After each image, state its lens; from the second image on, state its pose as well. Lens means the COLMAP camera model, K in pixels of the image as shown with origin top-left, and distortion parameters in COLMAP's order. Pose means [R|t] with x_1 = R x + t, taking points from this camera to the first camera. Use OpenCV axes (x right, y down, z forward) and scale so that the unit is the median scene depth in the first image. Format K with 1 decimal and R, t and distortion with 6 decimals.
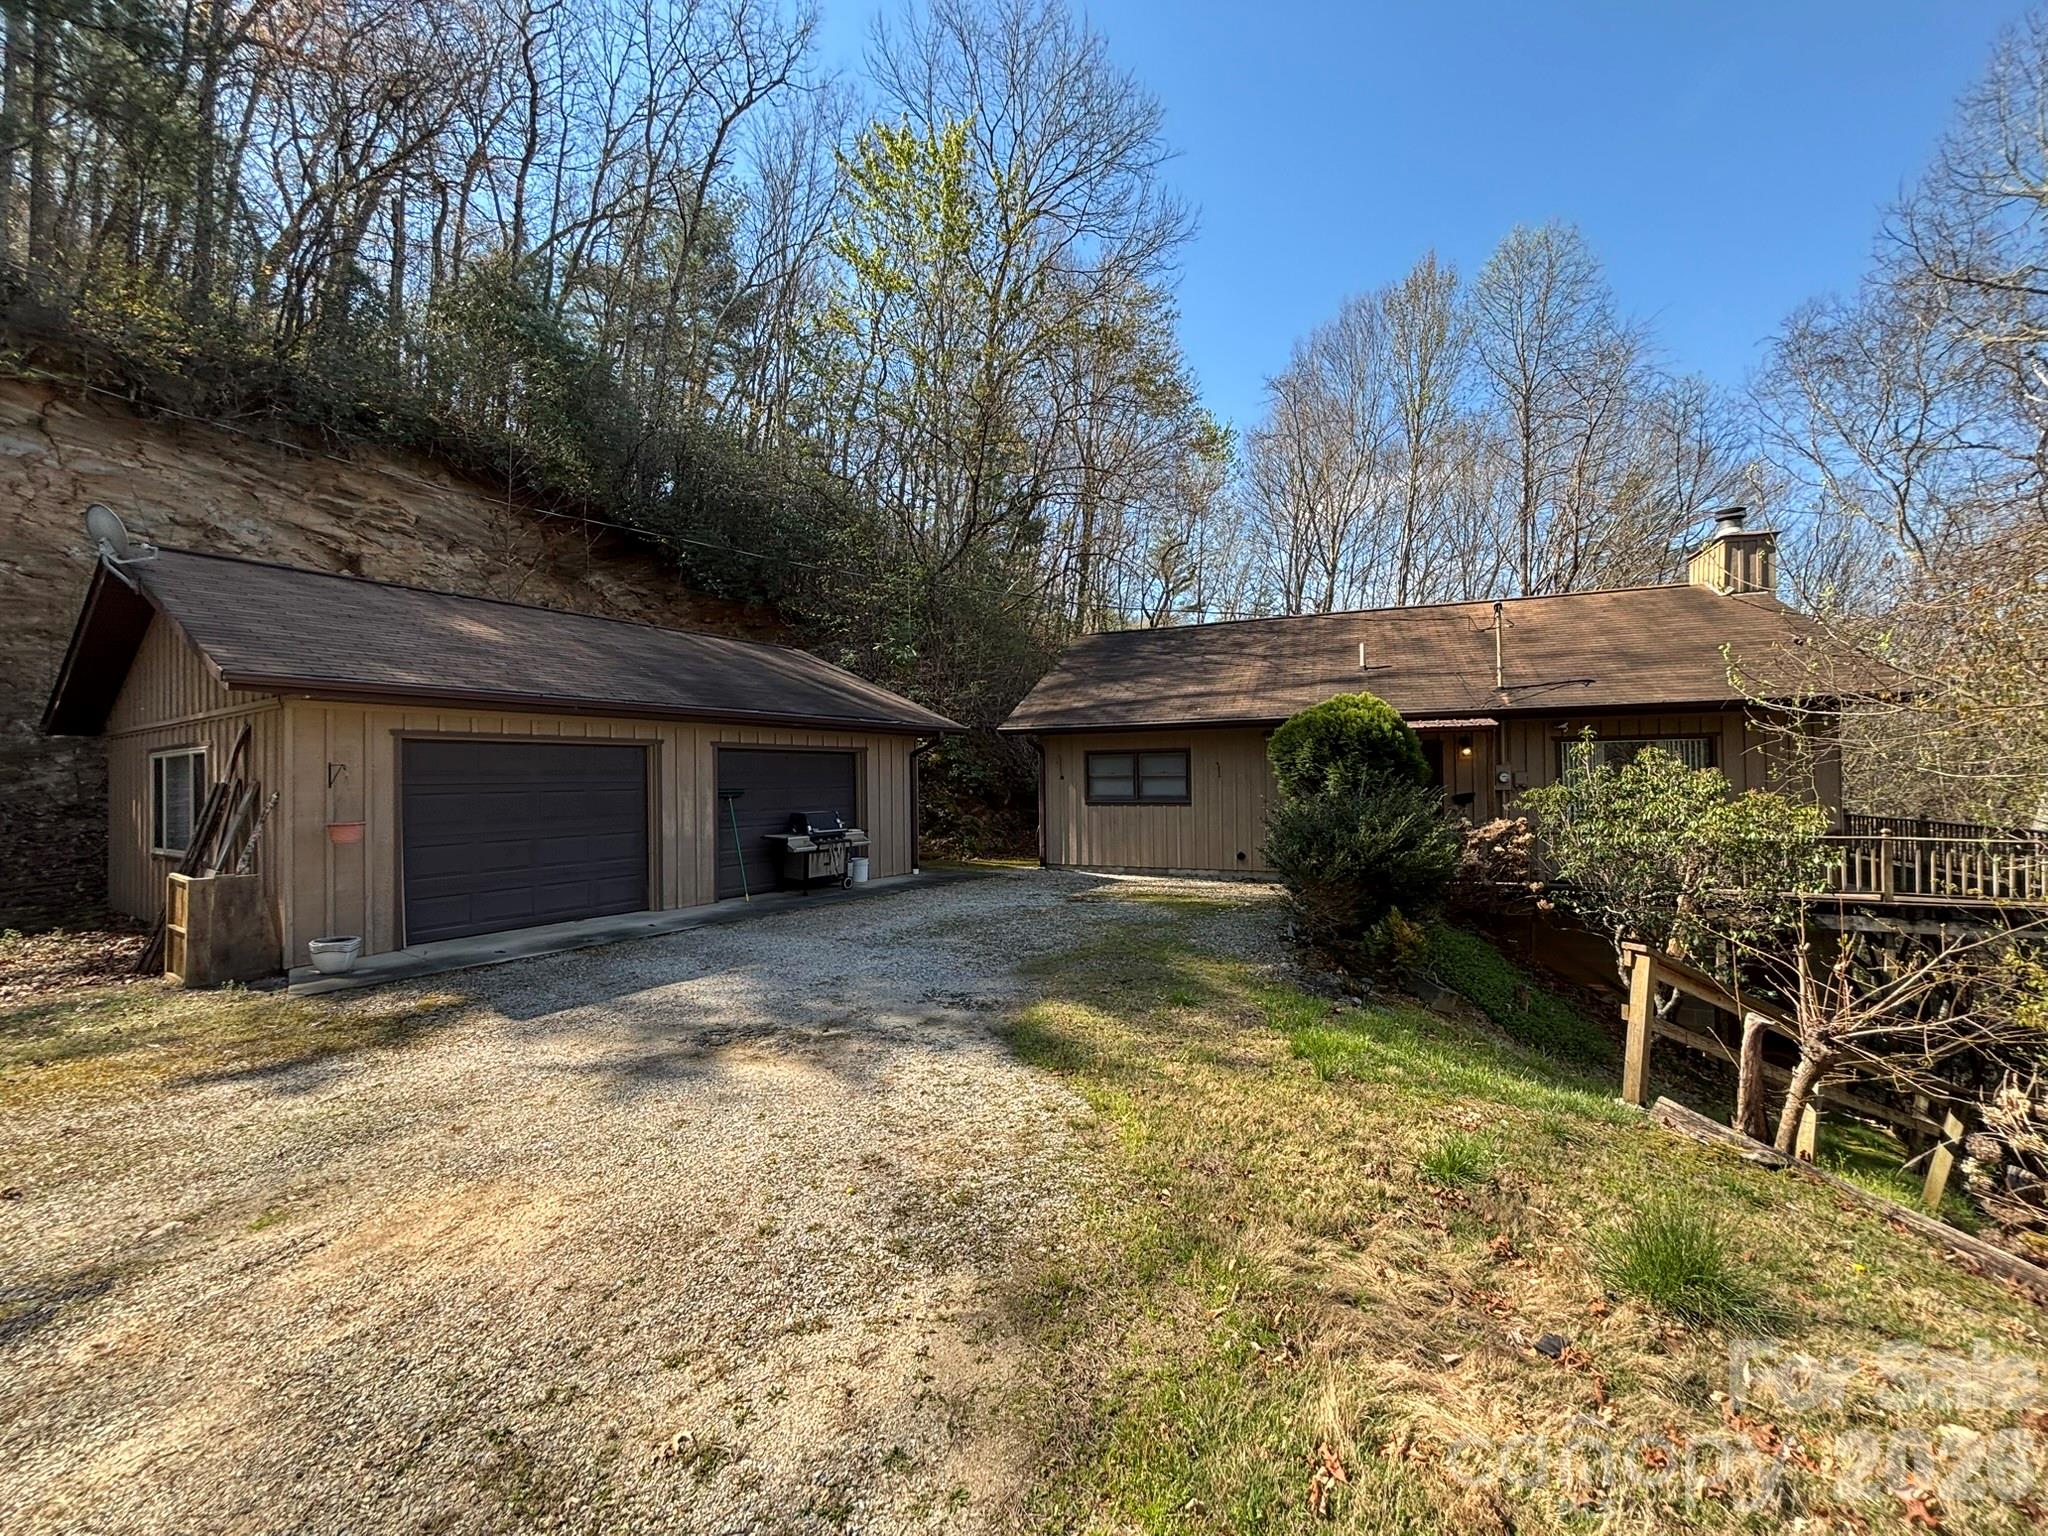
lens RADIAL K [[820.1, 0, 1025.3], [0, 820.1, 769.6], [0, 0, 1]] dist [-0.000601, -0.000067]
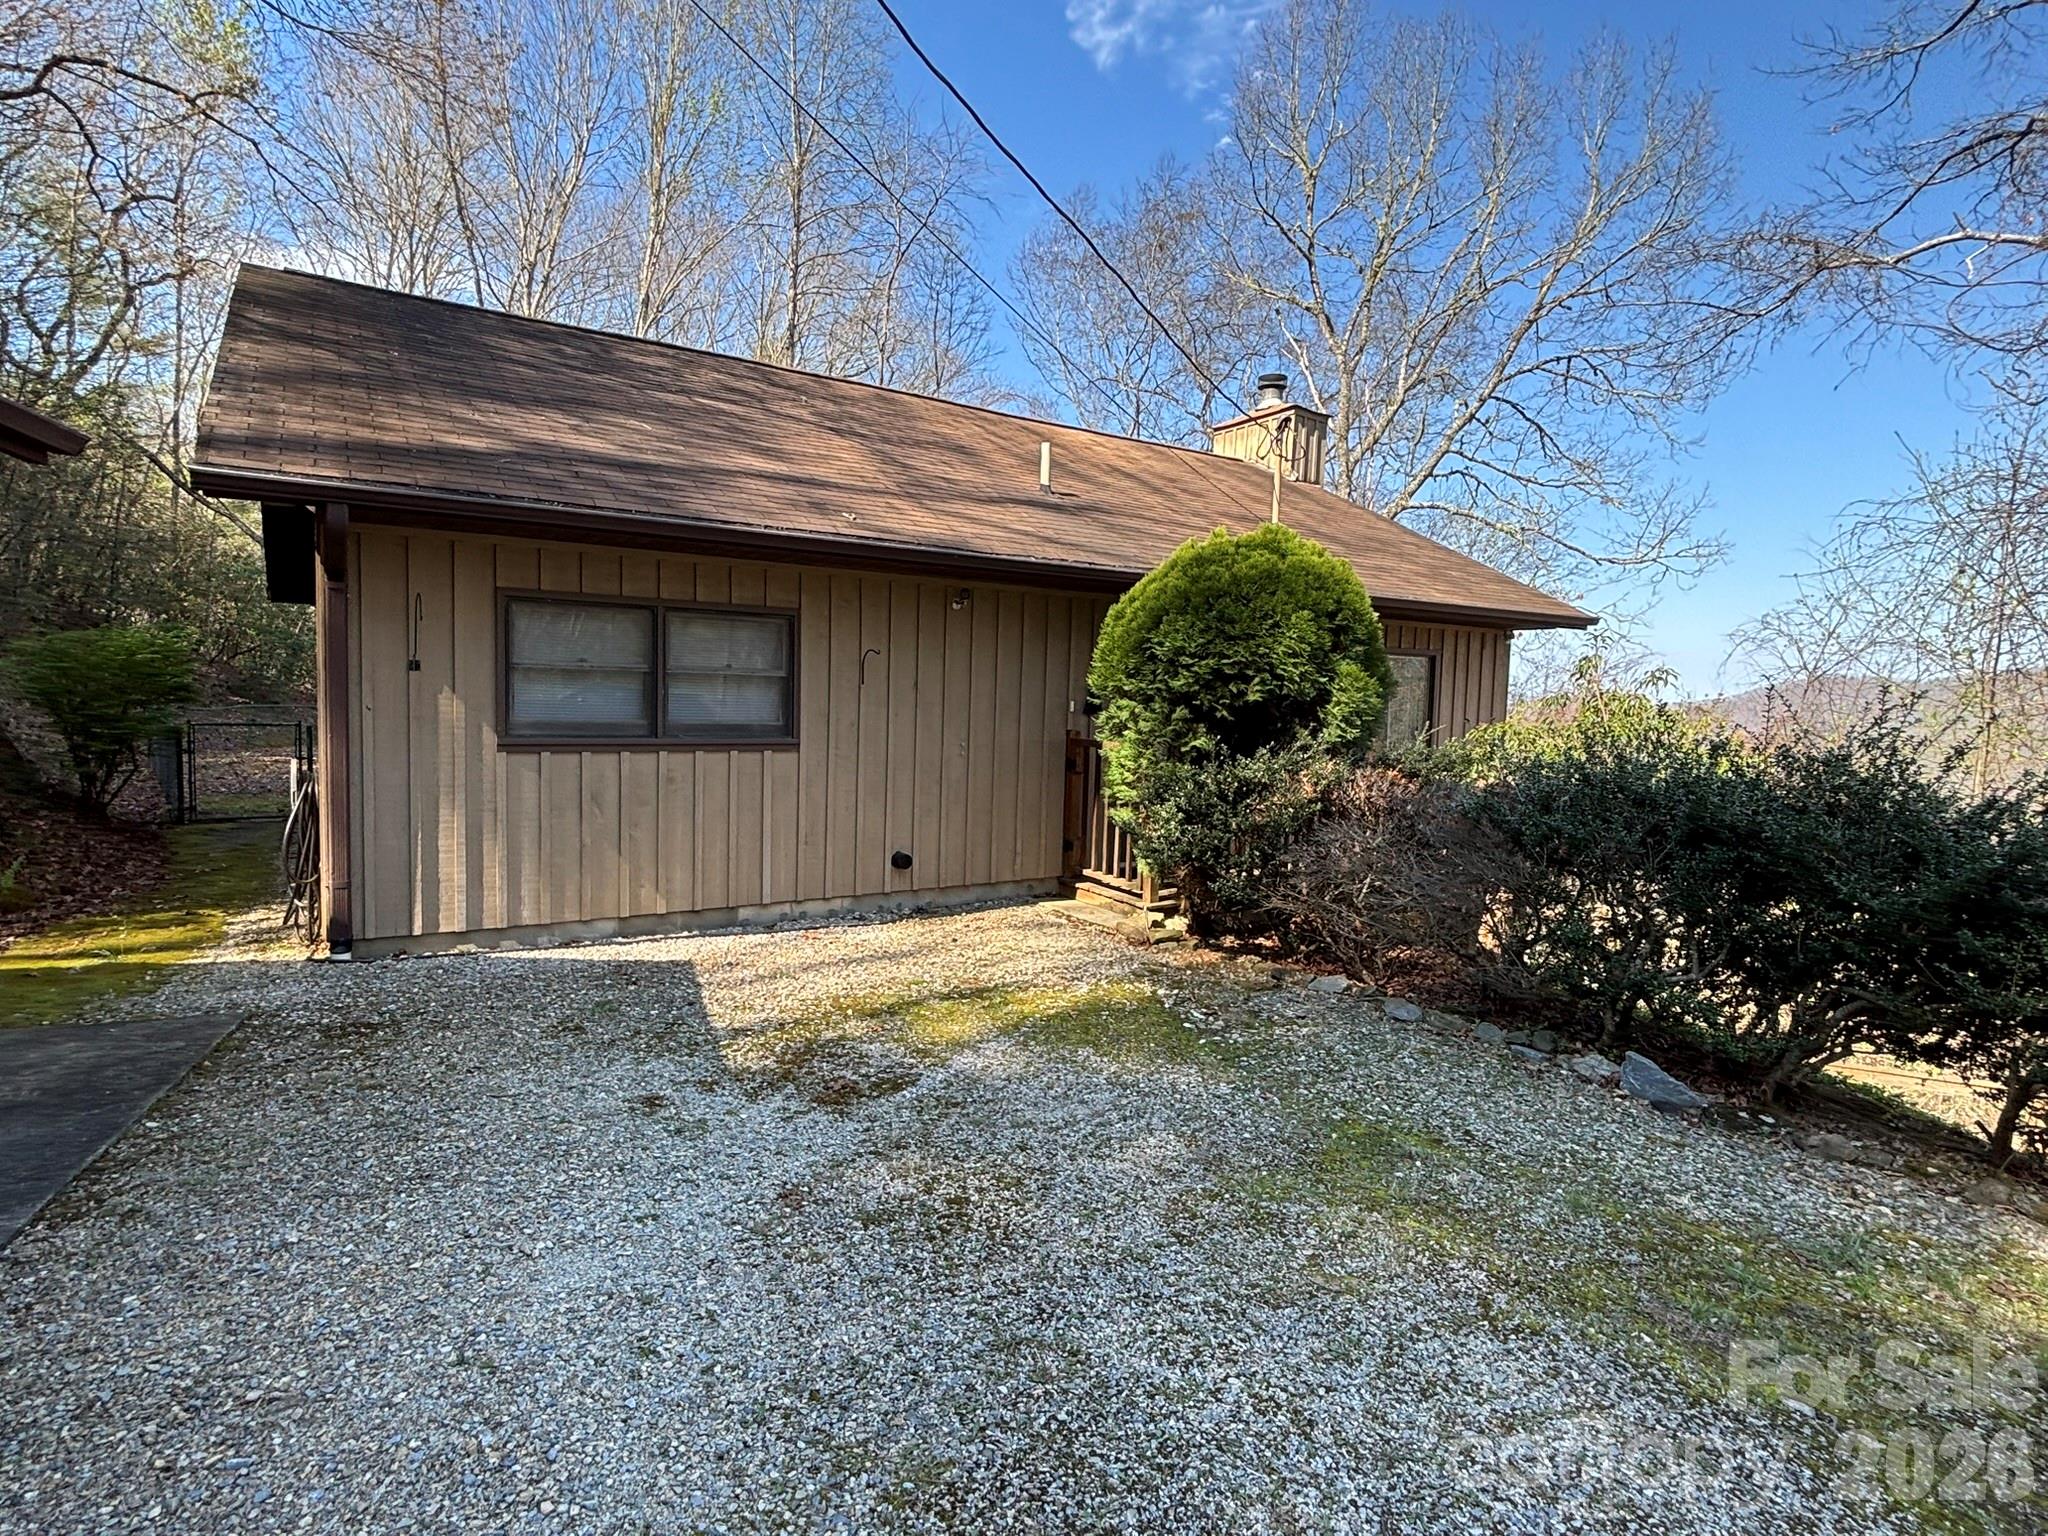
lens RADIAL K [[1081.1, 0, 1029.4], [0, 1081.1, 772.7], [0, 0, 1]] dist [0.002211, -0.000098]
pose [[0.539635, -0.033140, 0.841246, -0.190835], [-0.038294, 0.997225, 0.063849, 0.016493], [-0.841027, -0.066670, 0.536869, 0.610460]]
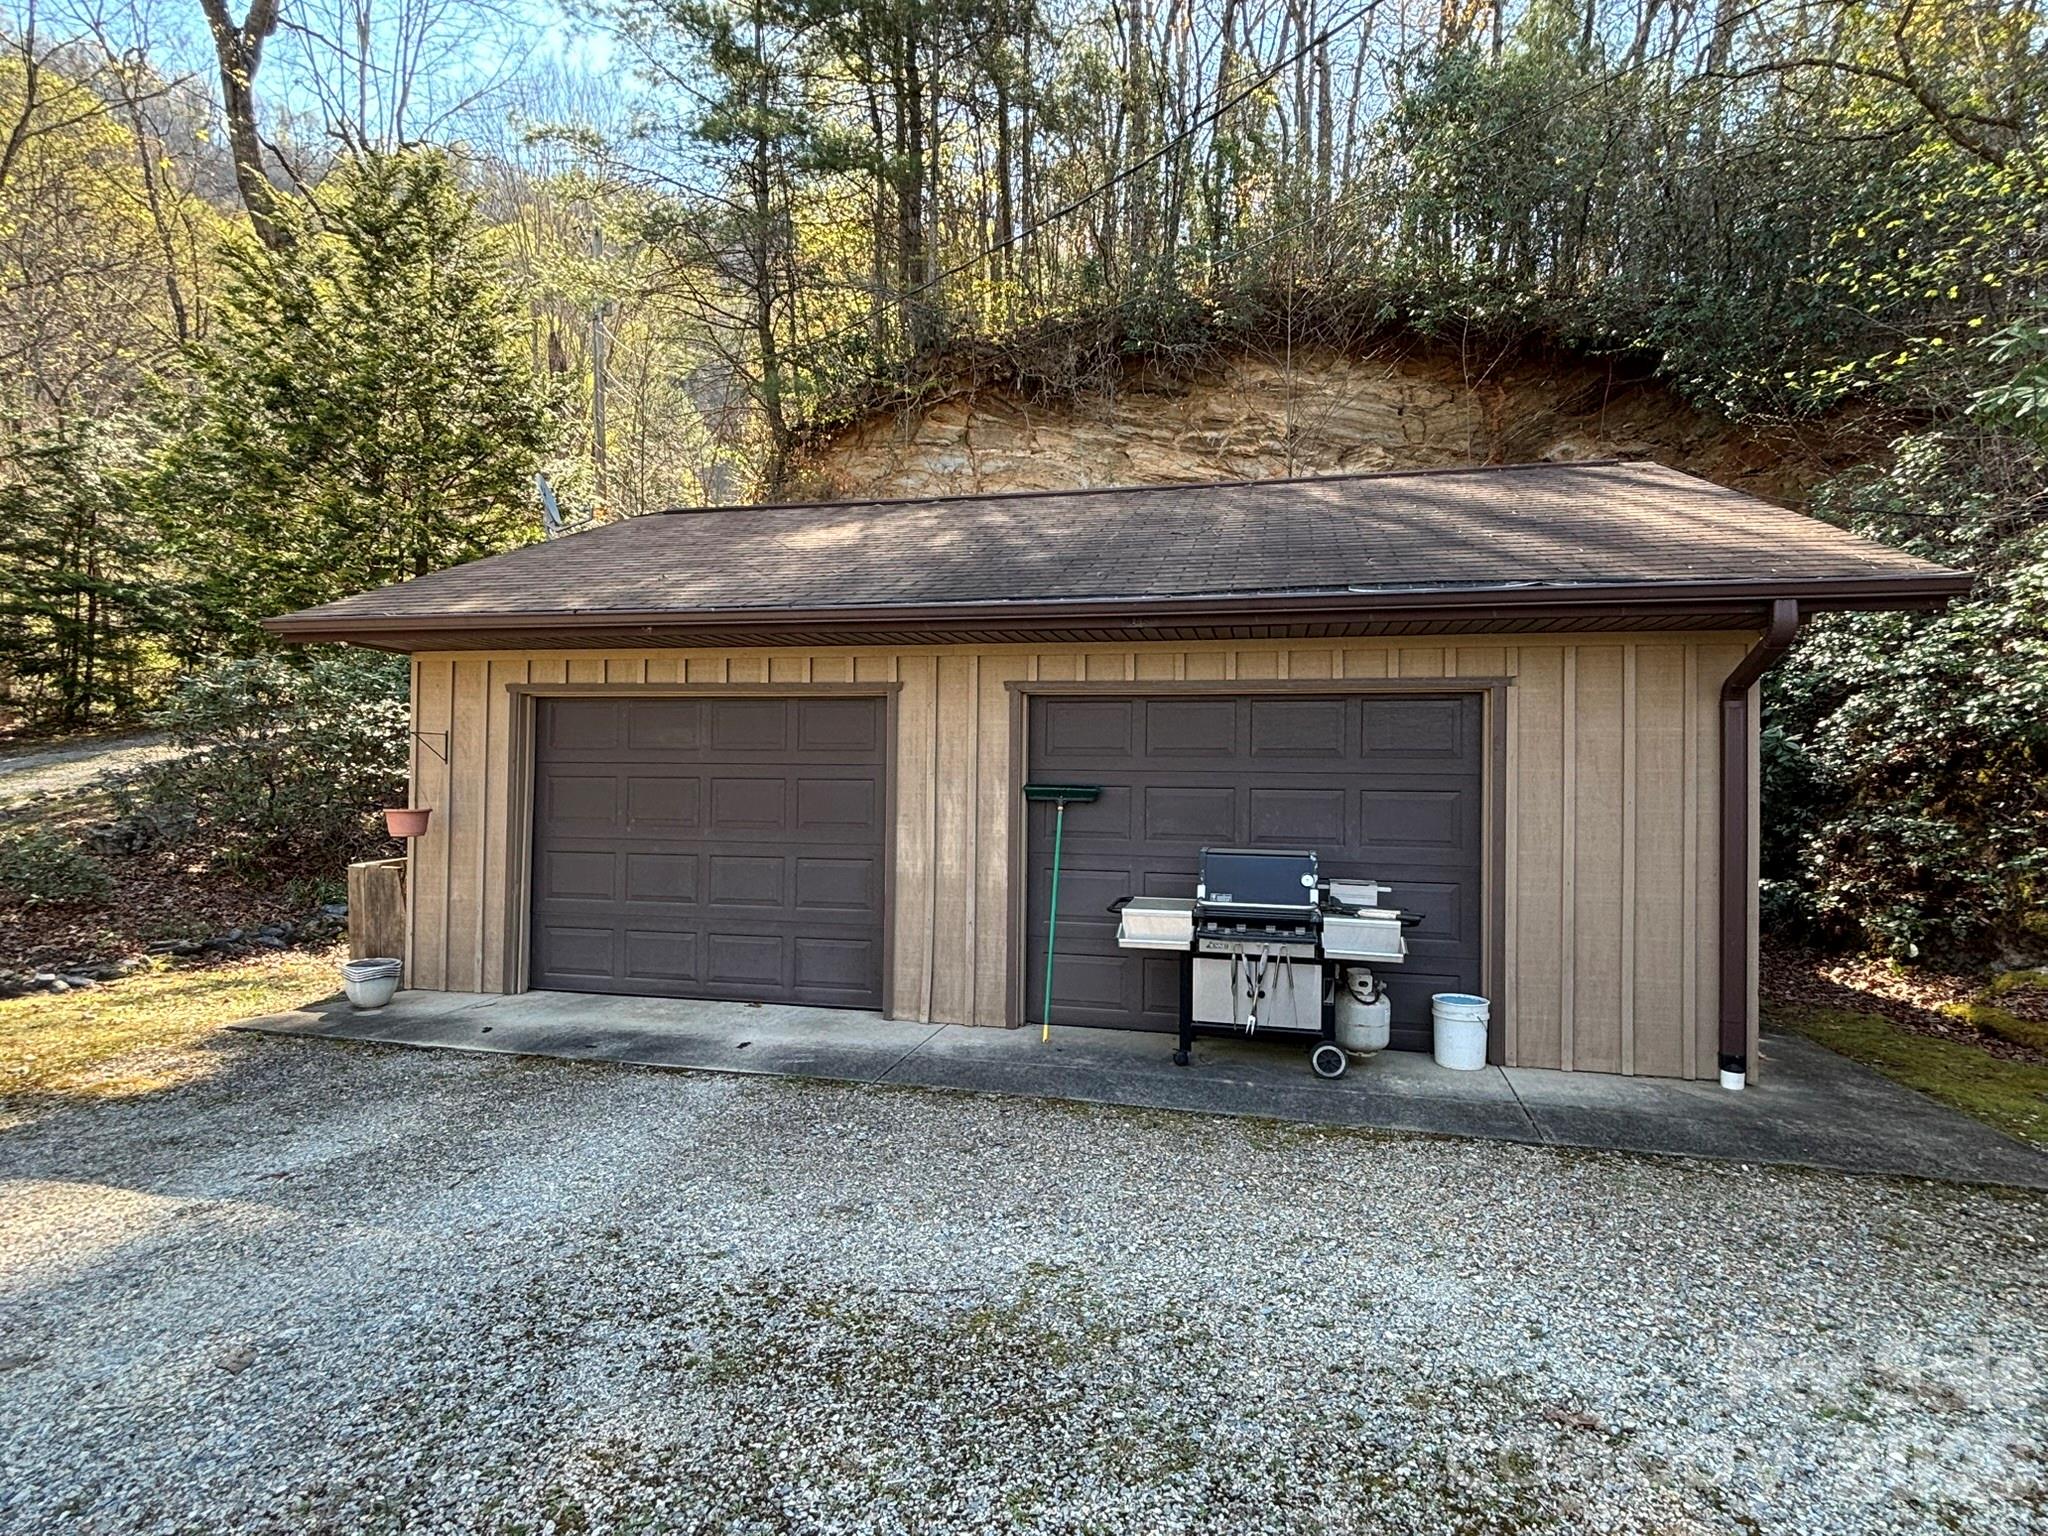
lens RADIAL K [[1081.1, 0, 1019.4], [0, 1081.1, 770.7], [0, 0, 1]] dist [0.002211, -0.000098]
pose [[0.329900, 0.002400, -0.944013, 0.154788], [-0.010327, 0.999946, -0.001067, 0.013492], [0.943959, 0.010101, 0.329907, 0.621031]]
